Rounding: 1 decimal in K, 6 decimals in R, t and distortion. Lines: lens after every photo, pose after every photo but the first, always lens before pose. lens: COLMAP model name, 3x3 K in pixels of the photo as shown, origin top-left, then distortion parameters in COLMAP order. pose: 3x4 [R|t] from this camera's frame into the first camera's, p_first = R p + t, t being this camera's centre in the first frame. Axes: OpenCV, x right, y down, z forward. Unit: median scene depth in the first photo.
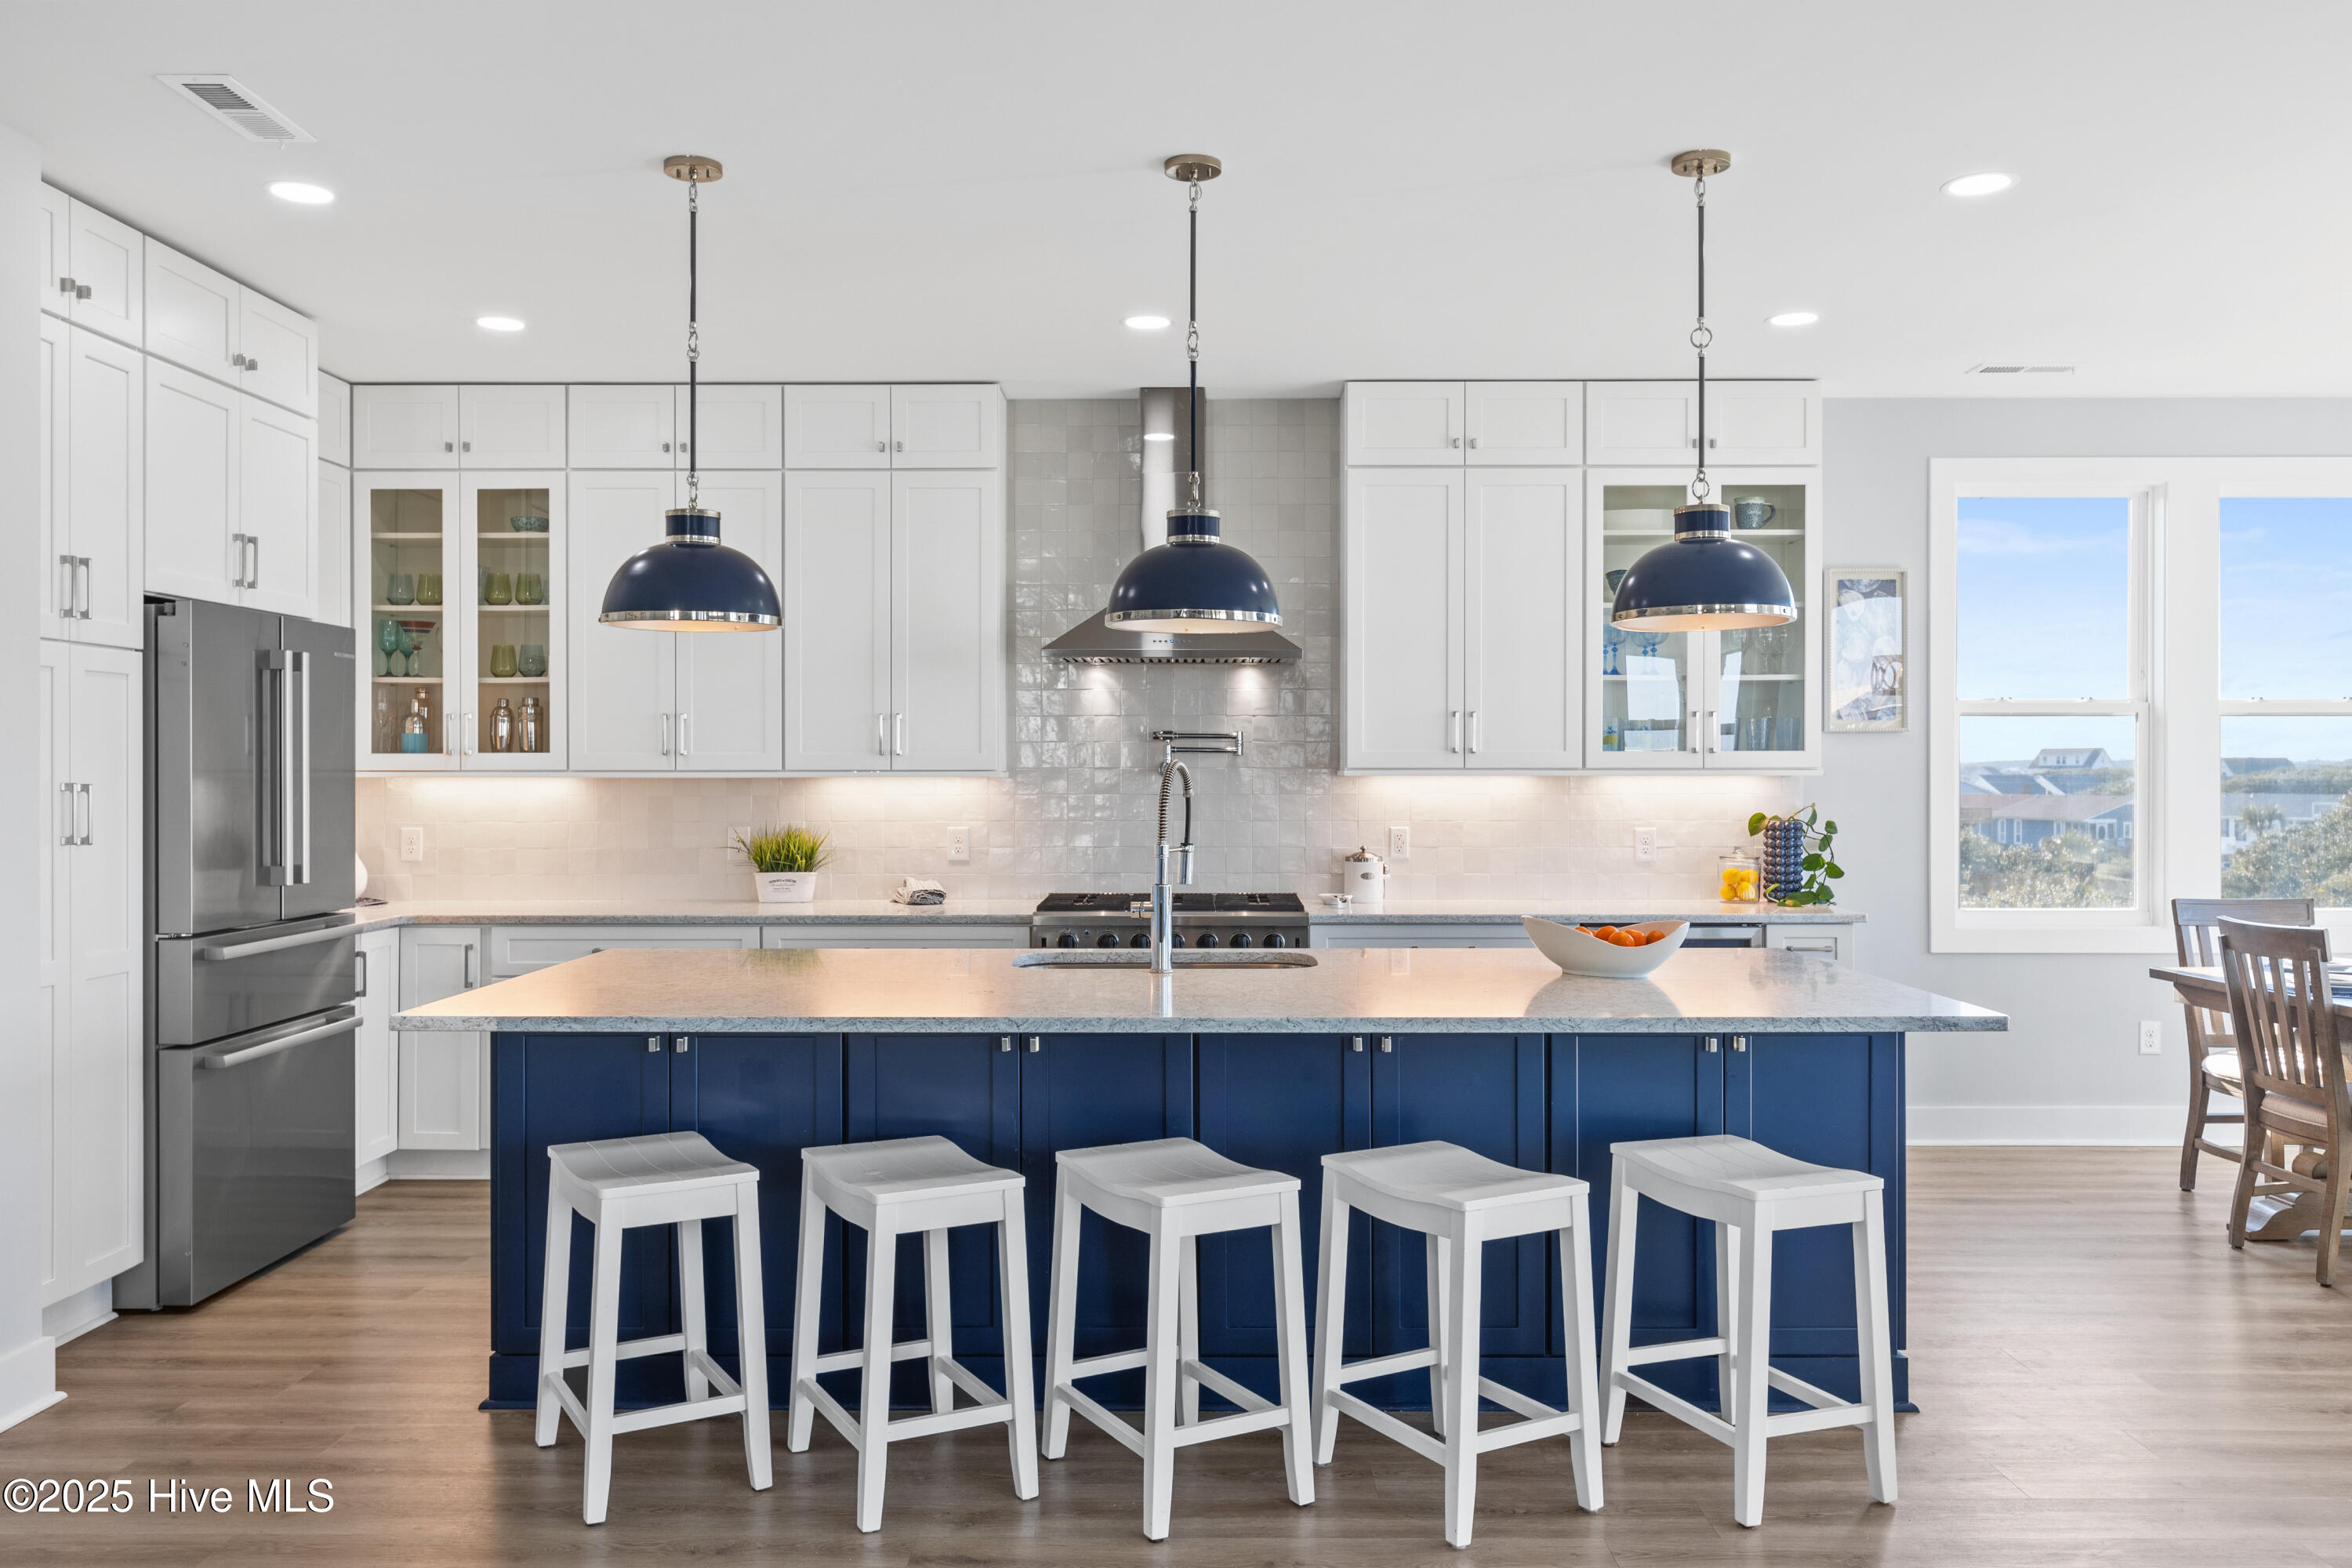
lens RADIAL K [[1789.5, 0, 1176.1], [0, 1789.5, 782.2], [0, 0, 1]] dist [0.000729, 0.000232]
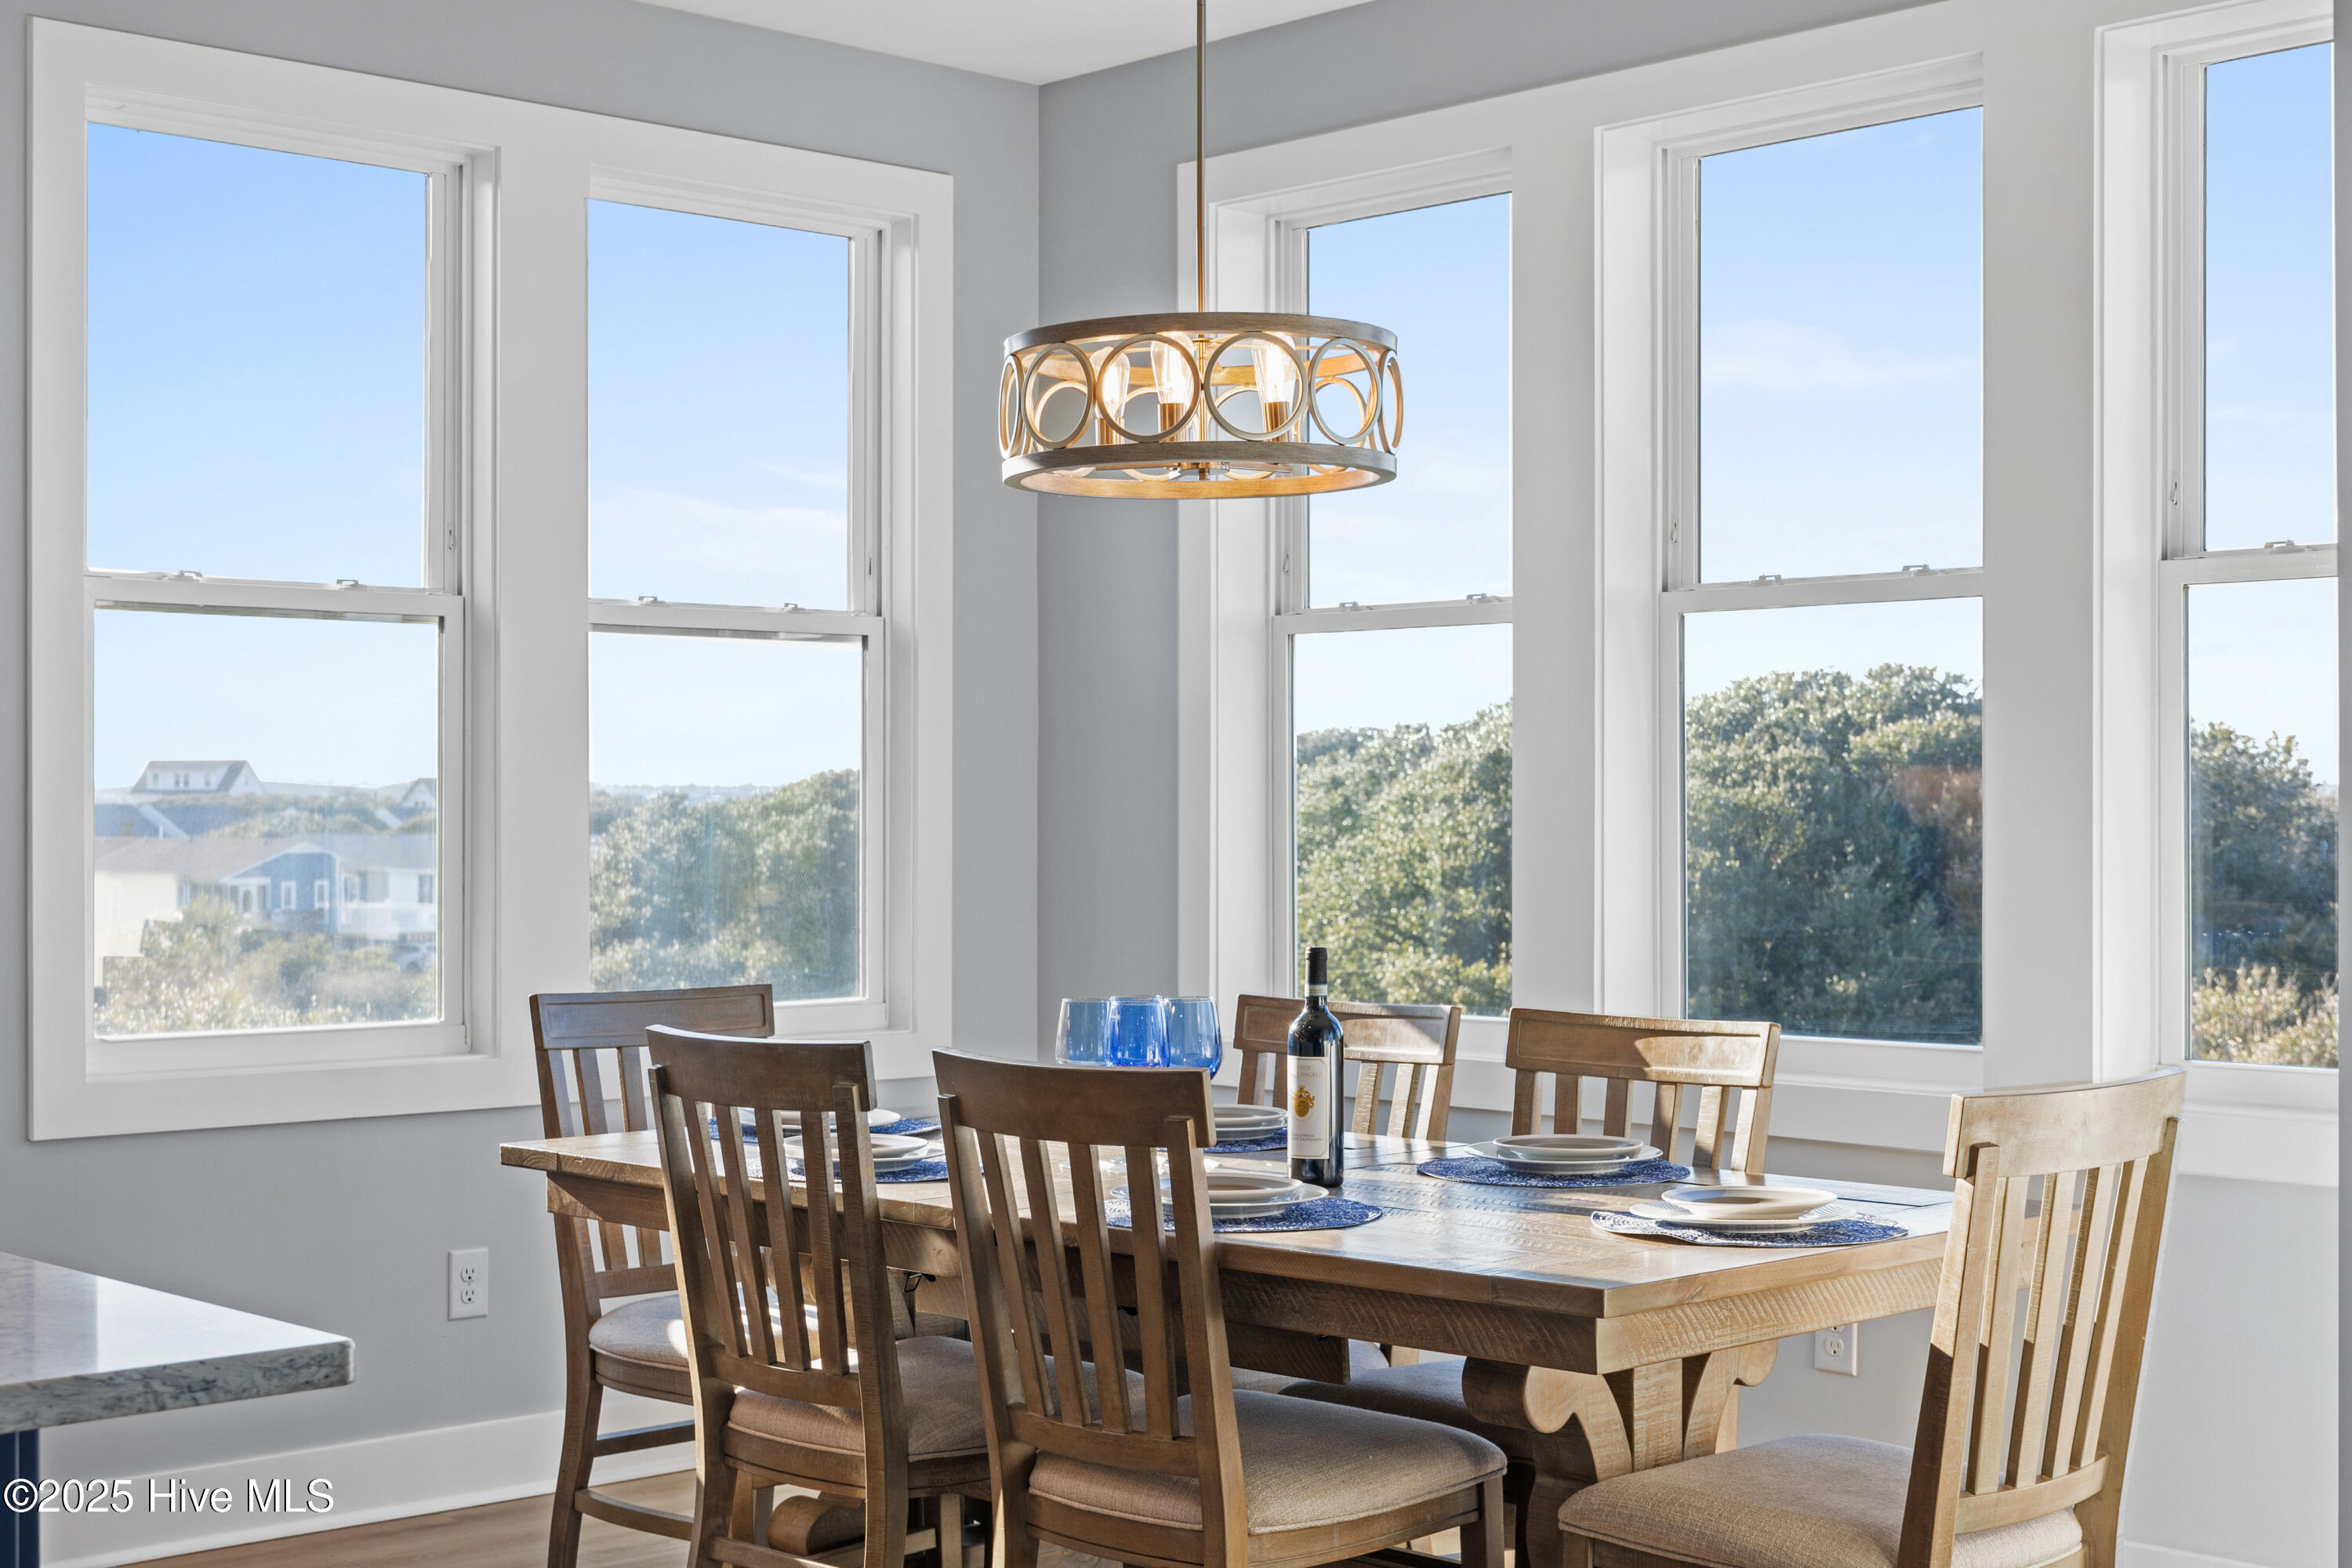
lens RADIAL K [[3226.2, 0, 1176.9], [0, 3226.2, 787.3], [0, 0, 1]] dist [-0.041074, 0.000000]
pose [[0.725279, 0.001449, 0.688454, 0.092901], [0.005371, 0.999955, -0.007762, 0.017882], [-0.688434, 0.009327, 0.725239, 0.265178]]
